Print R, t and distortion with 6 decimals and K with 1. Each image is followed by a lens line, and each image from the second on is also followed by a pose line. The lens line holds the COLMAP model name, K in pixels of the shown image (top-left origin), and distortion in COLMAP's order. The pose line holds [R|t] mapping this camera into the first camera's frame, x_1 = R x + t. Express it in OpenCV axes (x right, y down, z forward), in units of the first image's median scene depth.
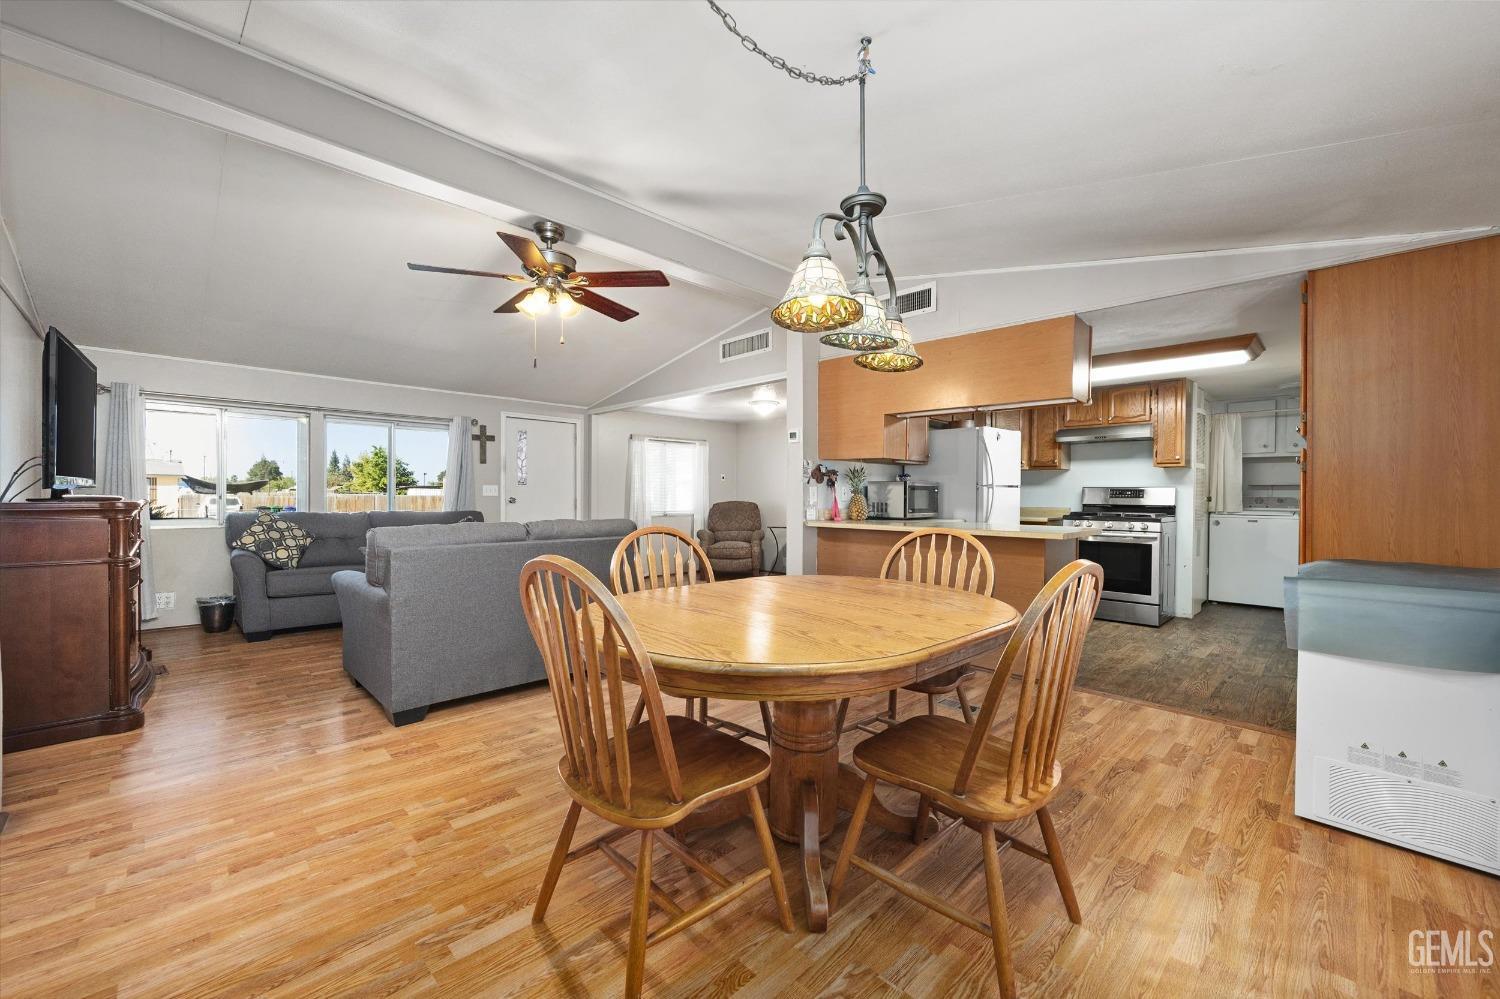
lens RADIAL K [[600.6, 0, 747.2], [0, 600.6, 503.0], [0, 0, 1]] dist [-0.000961, -0.000067]
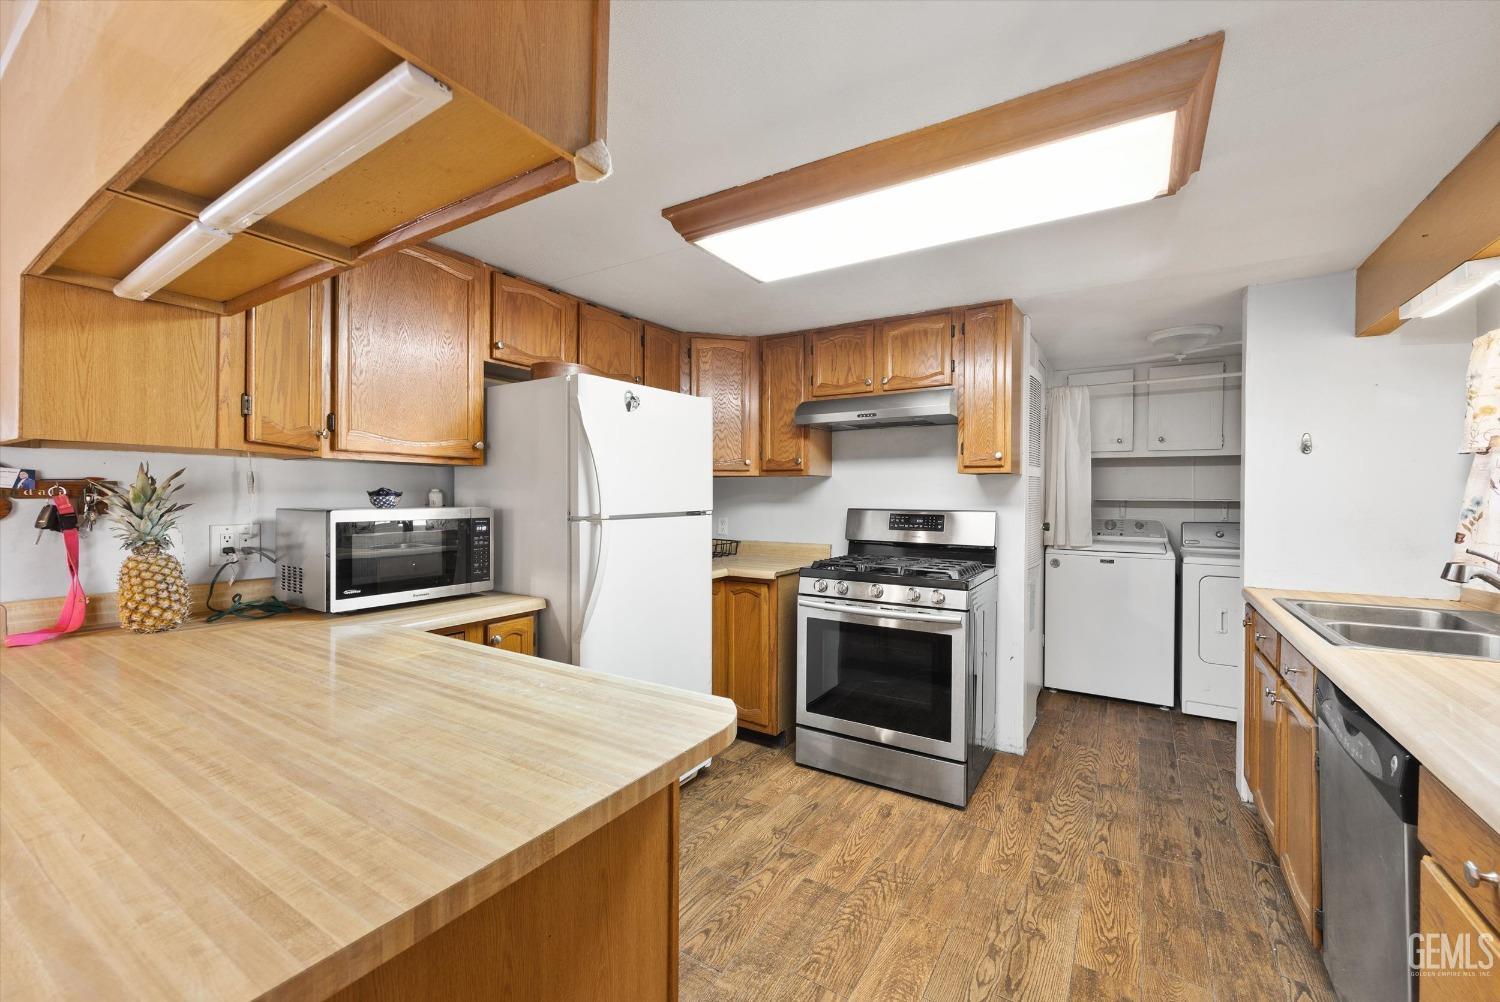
lens RADIAL K [[600.6, 0, 748.0], [0, 600.6, 496.8], [0, 0, 1]] dist [-0.000961, -0.000067]
pose [[0.975733, -0.002529, 0.218948, 0.376297], [0.003836, 0.999977, -0.005543, -0.036745], [-0.218929, 0.006248, 0.975721, 0.519667]]
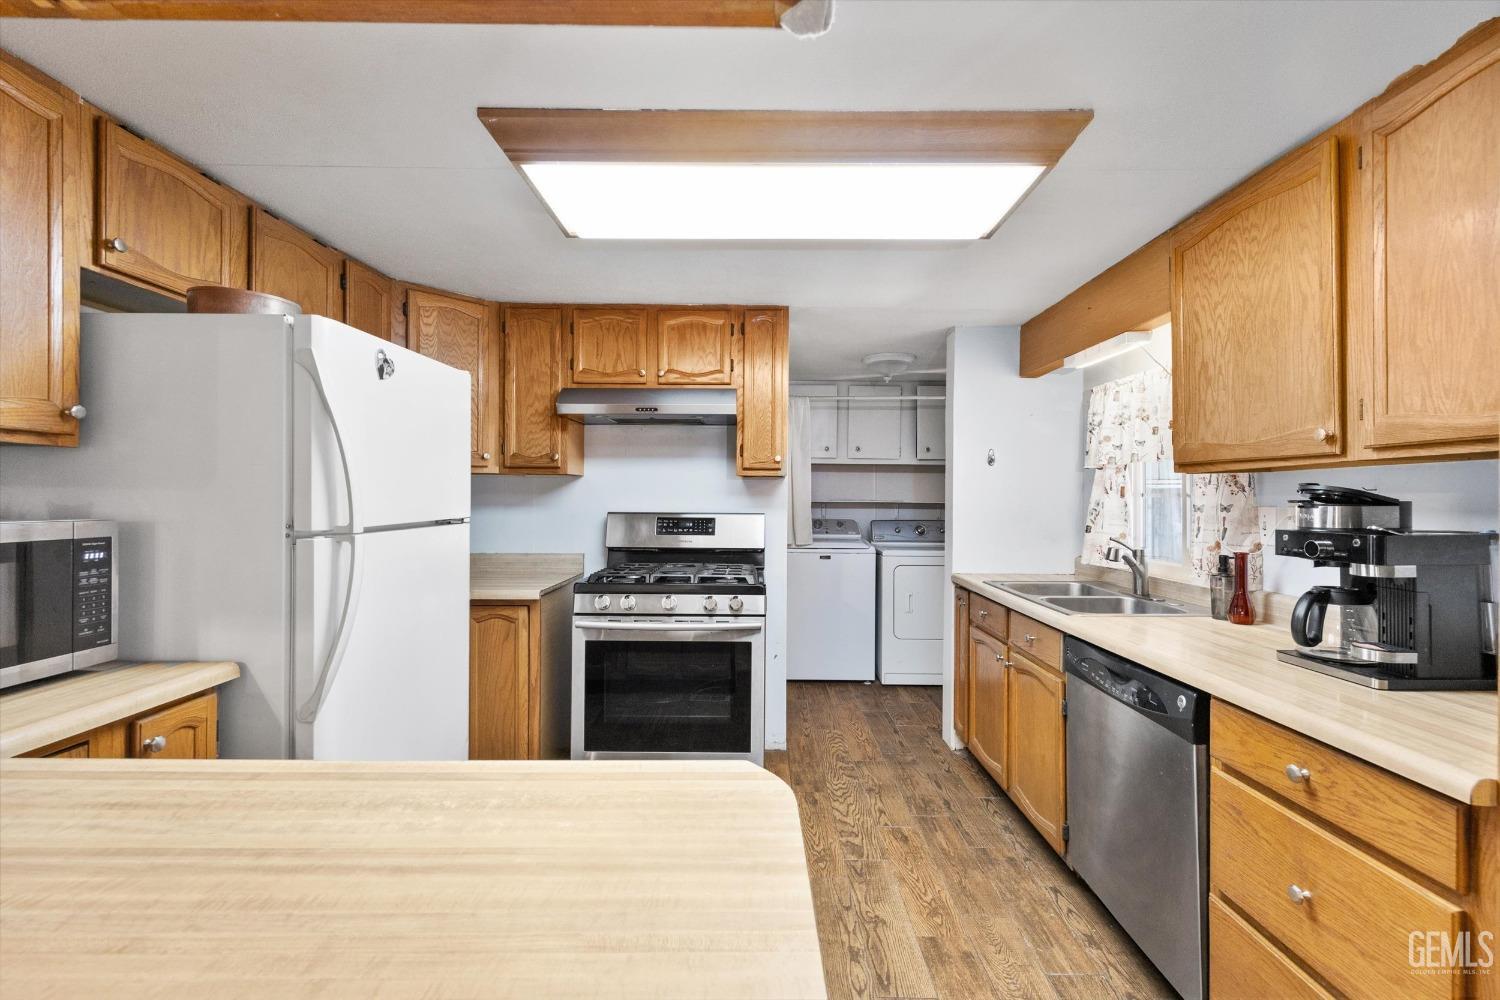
lens RADIAL K [[632.0, 0, 746.4], [0, 632.0, 496.7], [0, 0, 1]] dist [0.007942, -0.000740]
pose [[0.713412, -0.001286, 0.700743, 0.300279], [0.006007, 0.999973, -0.004281, -0.038809], [-0.700719, 0.007263, 0.713401, 0.596106]]
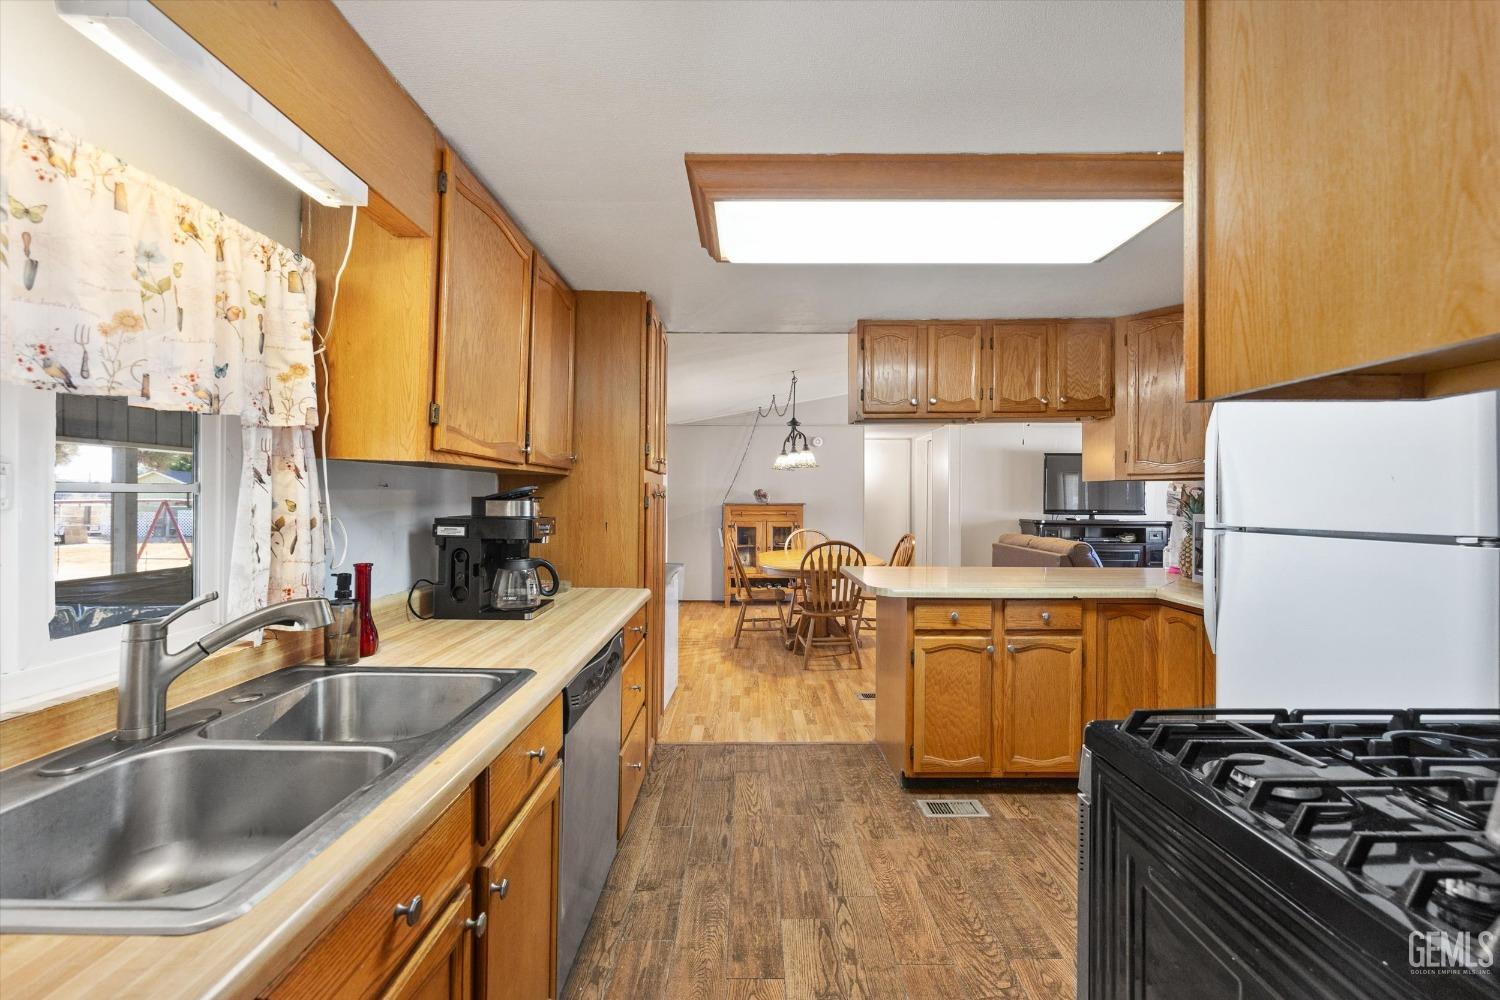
lens RADIAL K [[600.6, 0, 756.5], [0, 600.6, 496.4], [0, 0, 1]] dist [-0.000961, -0.000067]
pose [[-0.695255, -0.011663, -0.718669, 0.811414], [-0.015940, 0.999873, -0.000806, -0.039477], [0.718587, 0.010895, -0.695352, 0.957985]]
